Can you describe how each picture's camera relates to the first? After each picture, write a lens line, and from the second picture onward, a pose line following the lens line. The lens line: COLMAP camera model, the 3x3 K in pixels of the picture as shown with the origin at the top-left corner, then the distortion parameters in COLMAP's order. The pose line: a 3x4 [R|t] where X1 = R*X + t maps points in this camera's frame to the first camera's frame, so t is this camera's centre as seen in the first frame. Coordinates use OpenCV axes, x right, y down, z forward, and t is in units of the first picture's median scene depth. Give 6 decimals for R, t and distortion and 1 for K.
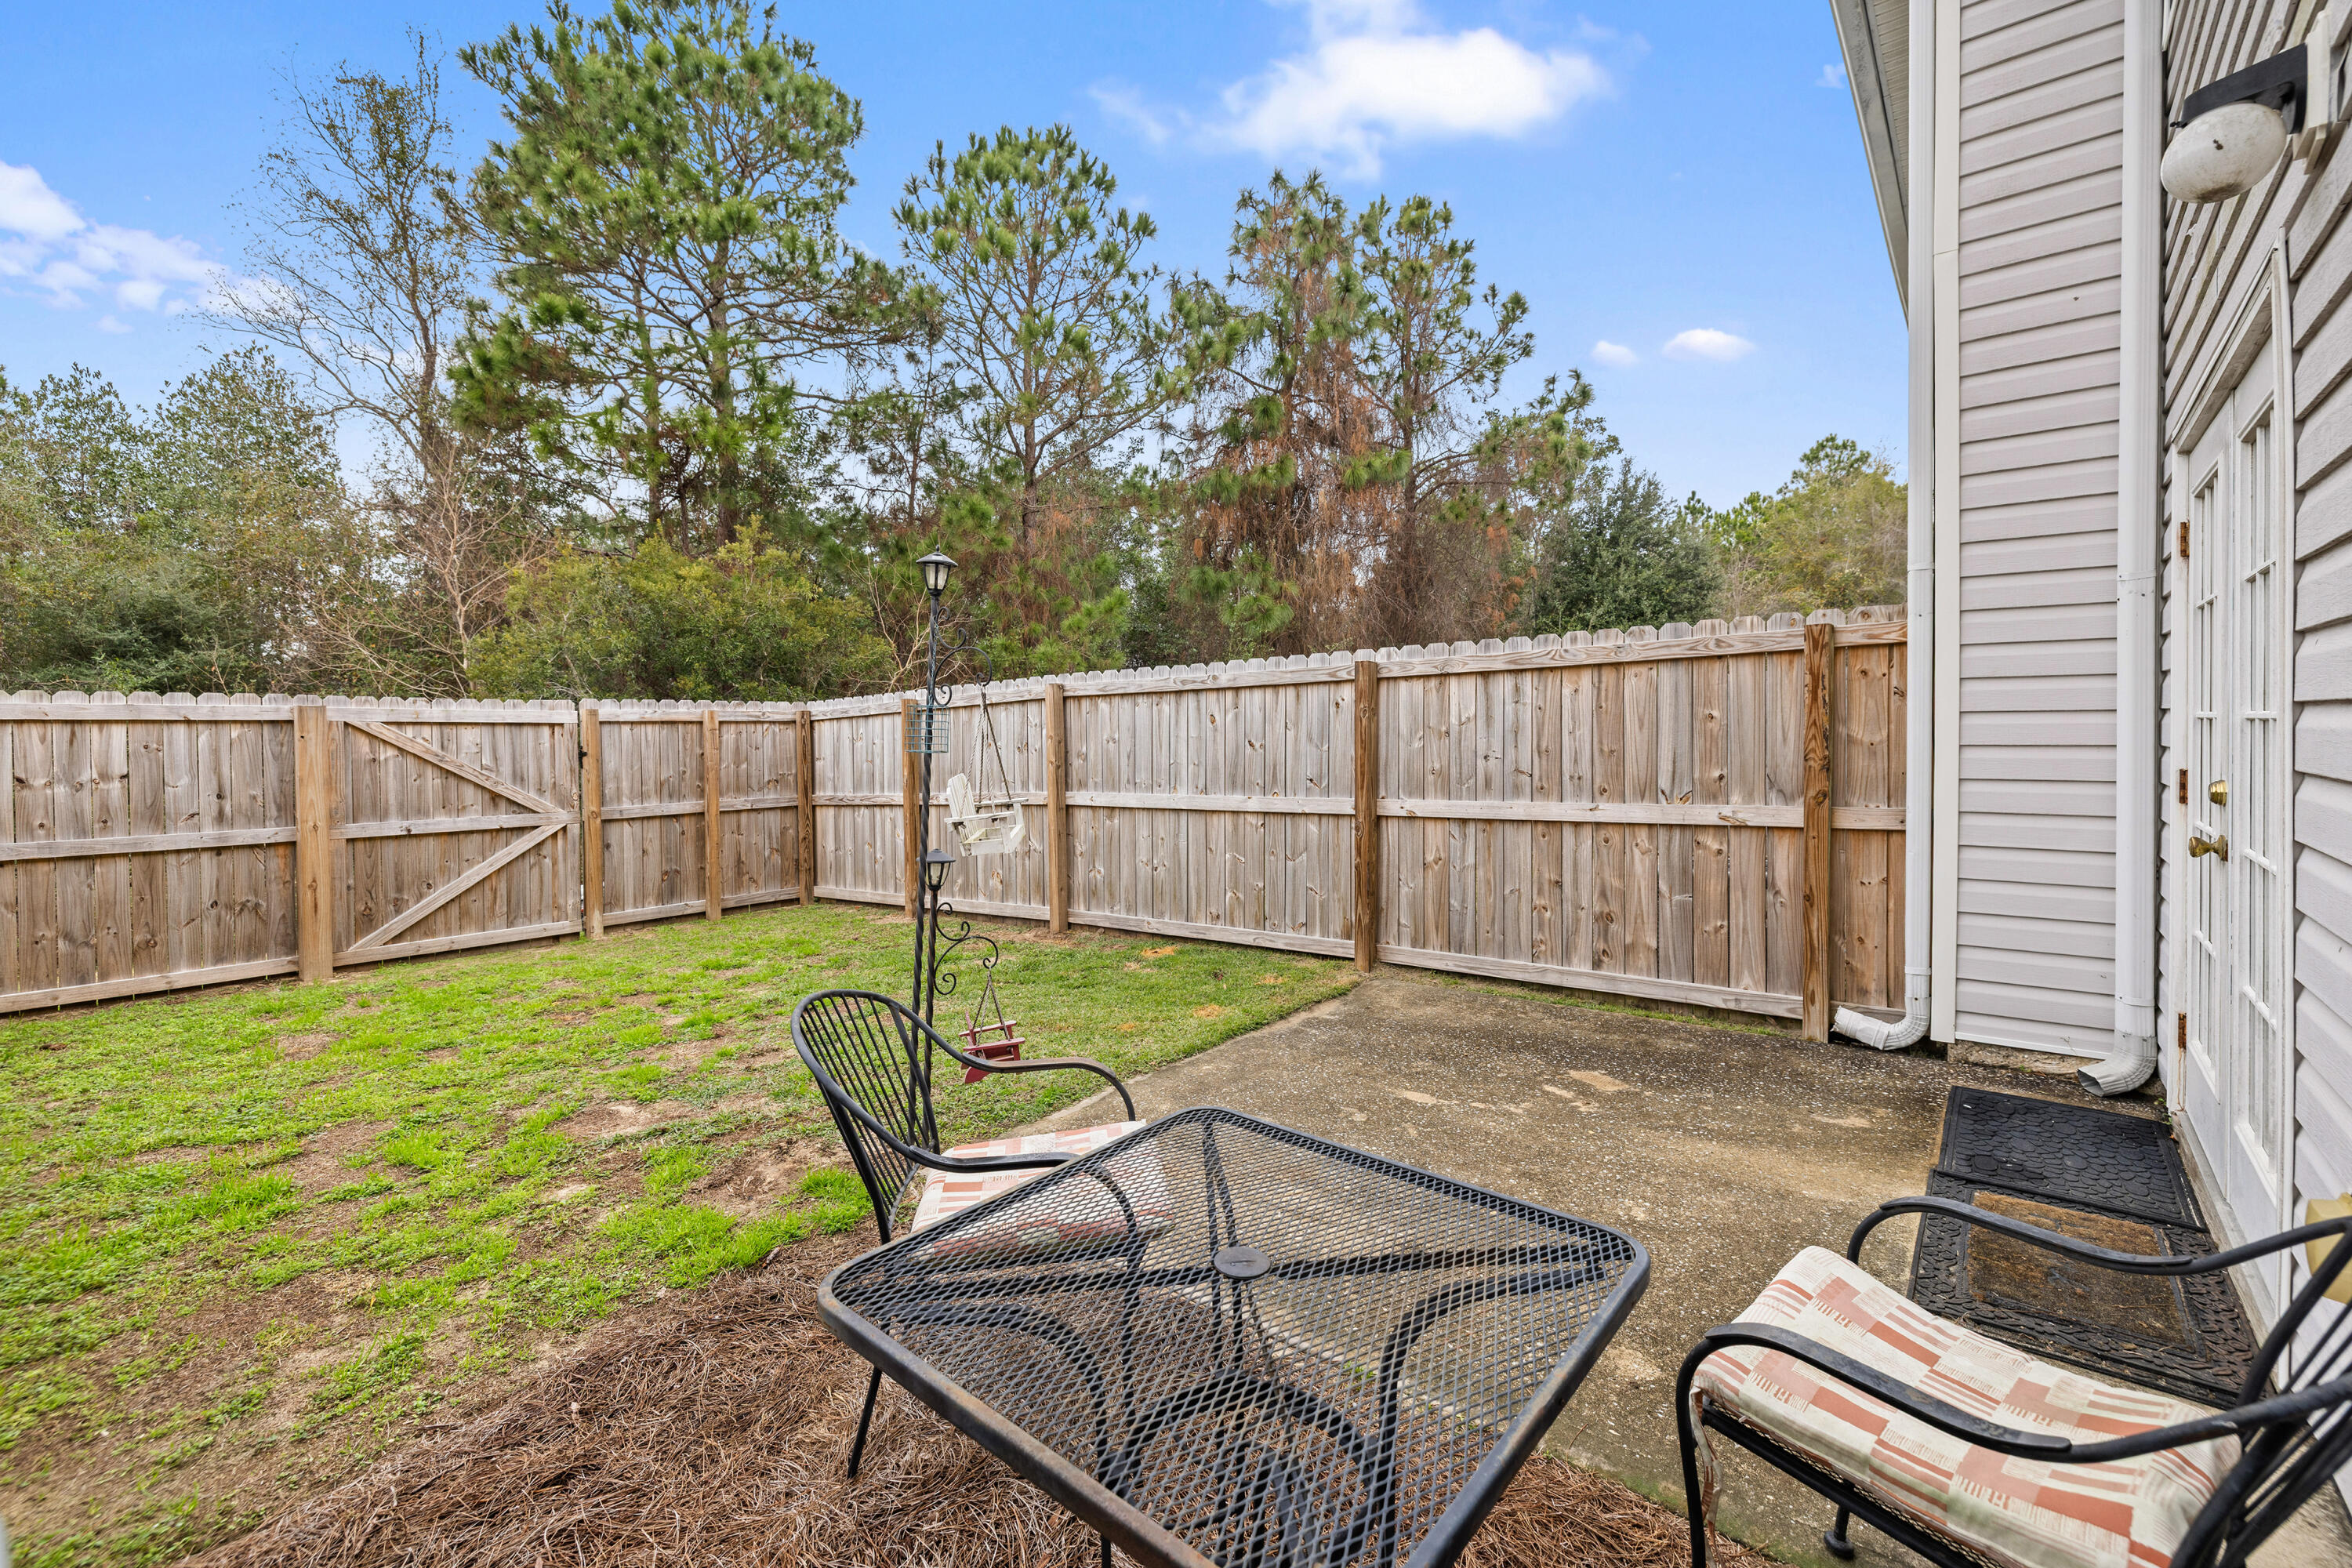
lens RADIAL K [[998.4, 0, 1141.4], [0, 998.4, 739.4], [0, 0, 1]] dist [-0.001975, 0.000373]
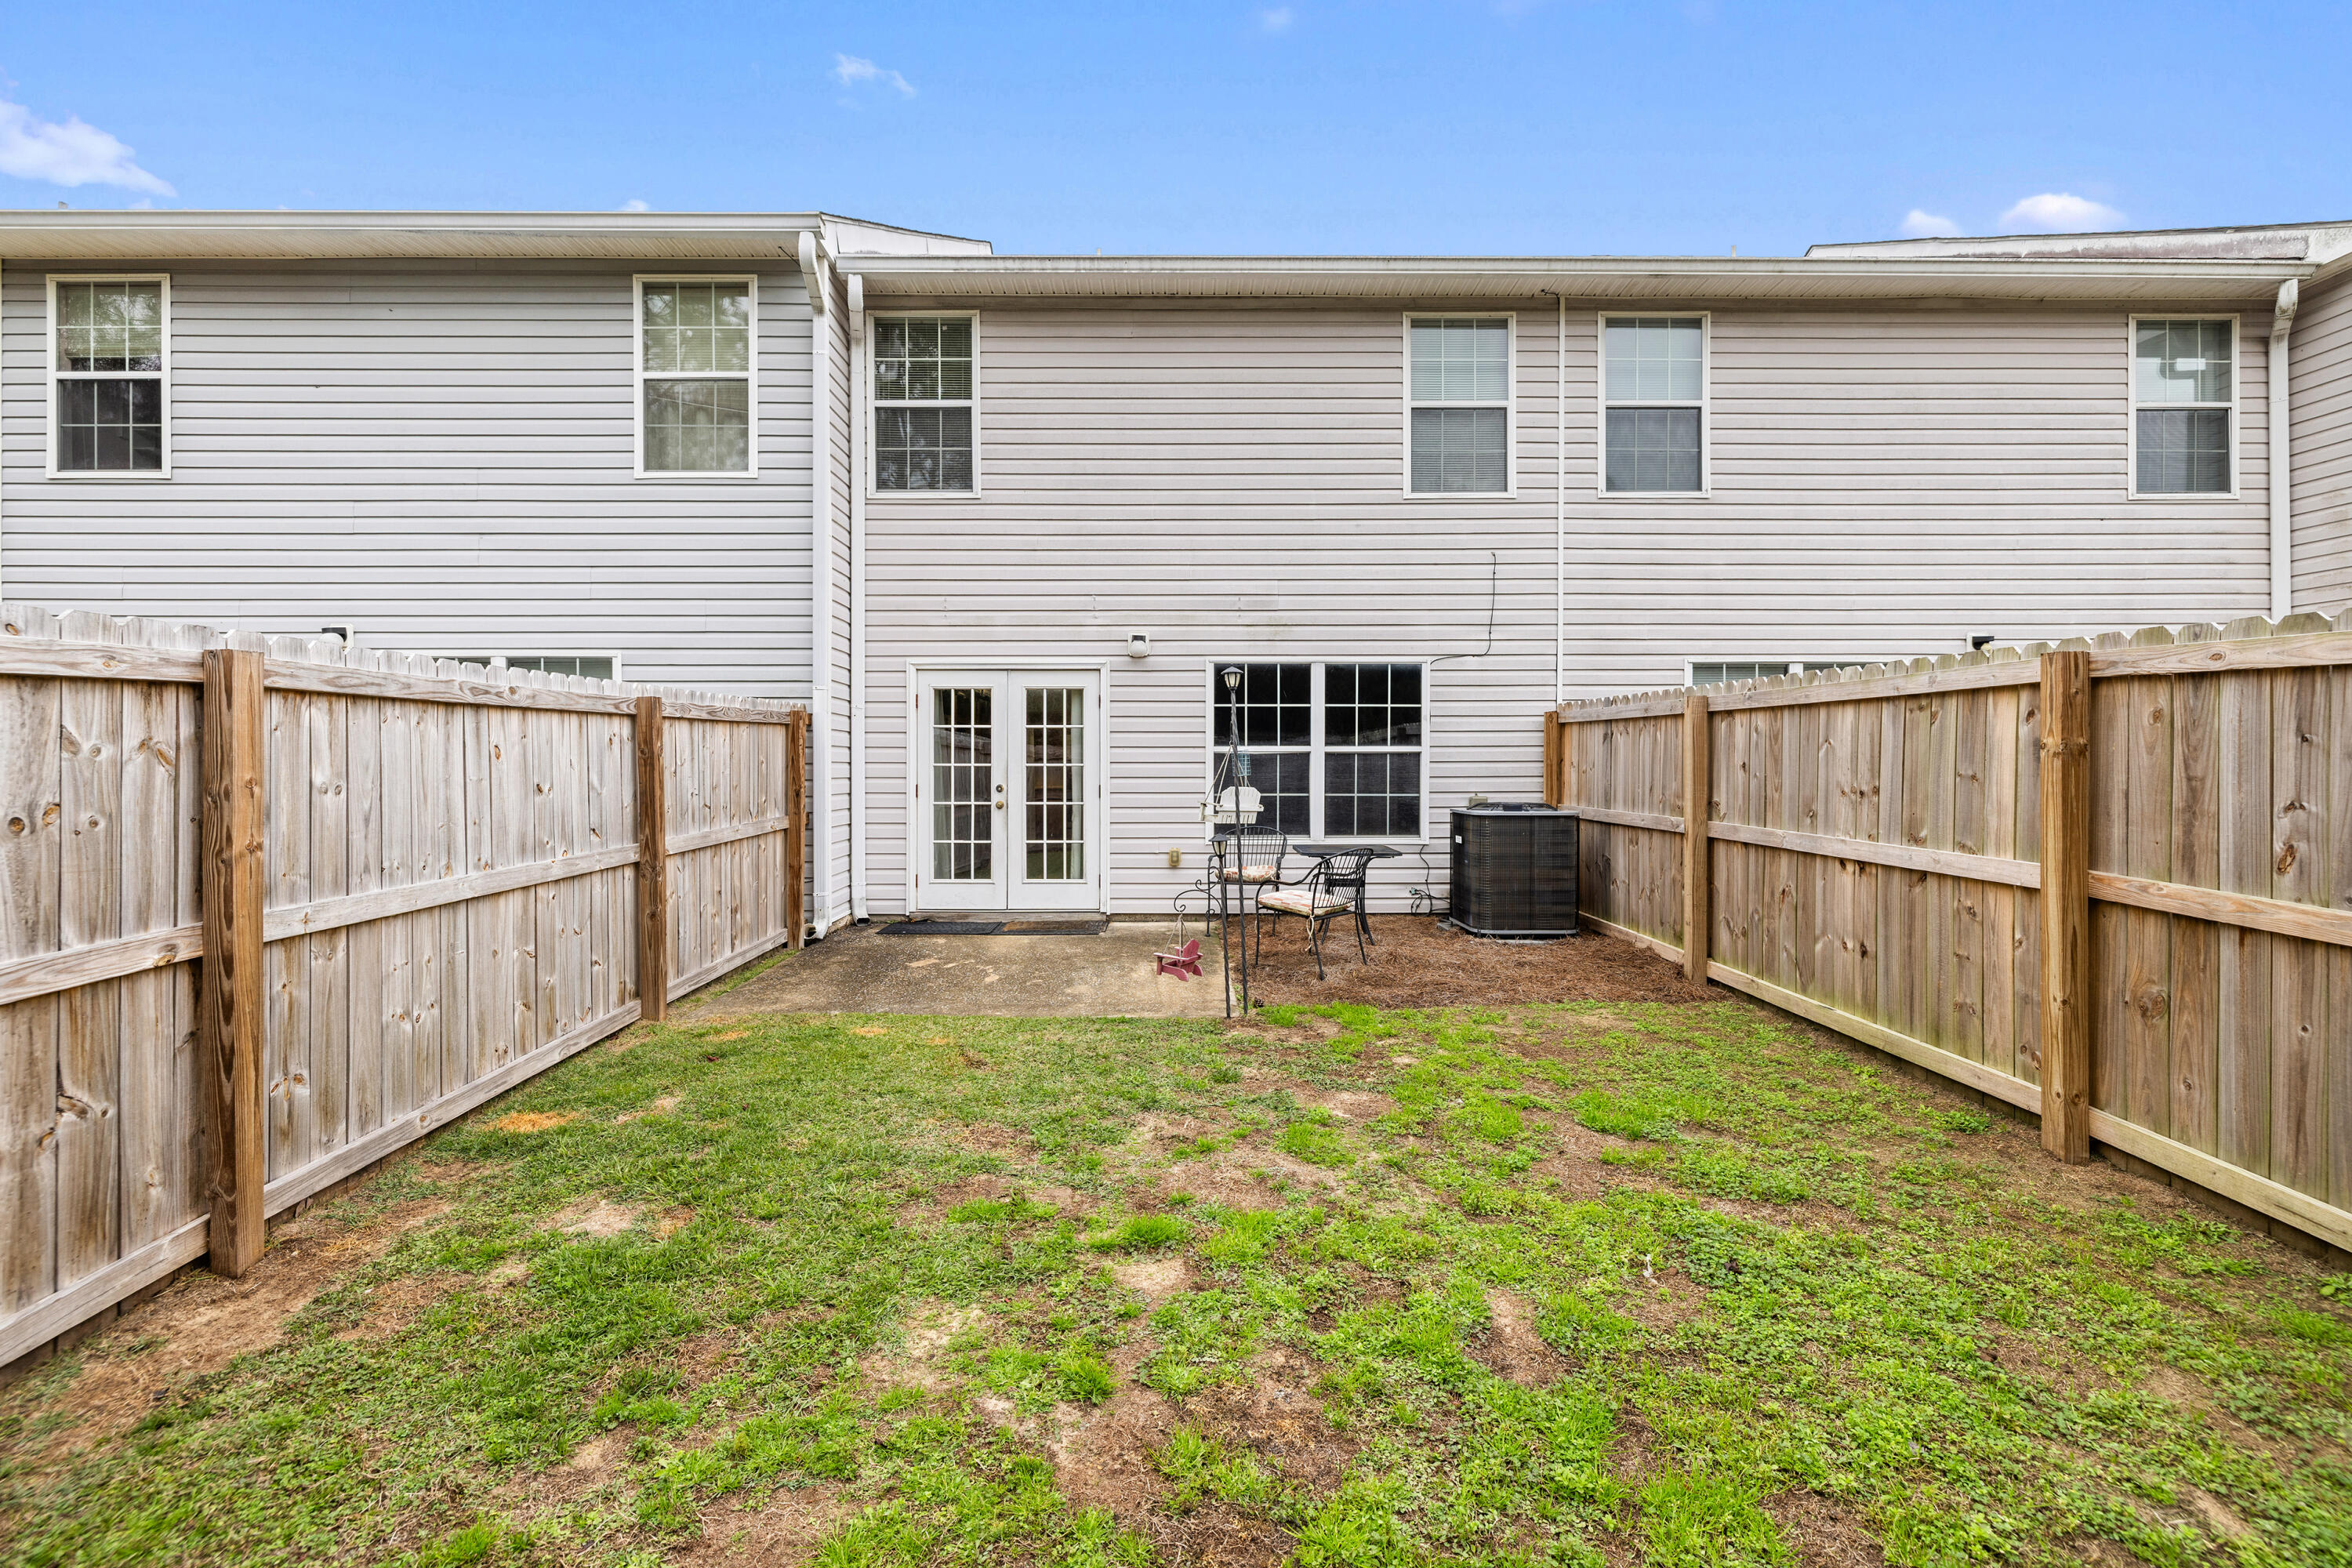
lens RADIAL K [[998.4, 0, 1177.2], [0, 998.4, 772.3], [0, 0, 1]] dist [-0.001975, 0.000373]
pose [[-0.663381, 0.007139, 0.748247, -0.628133], [0.018247, 0.999811, 0.006638, -0.002686], [-0.748059, 0.018057, -0.663387, 0.966008]]
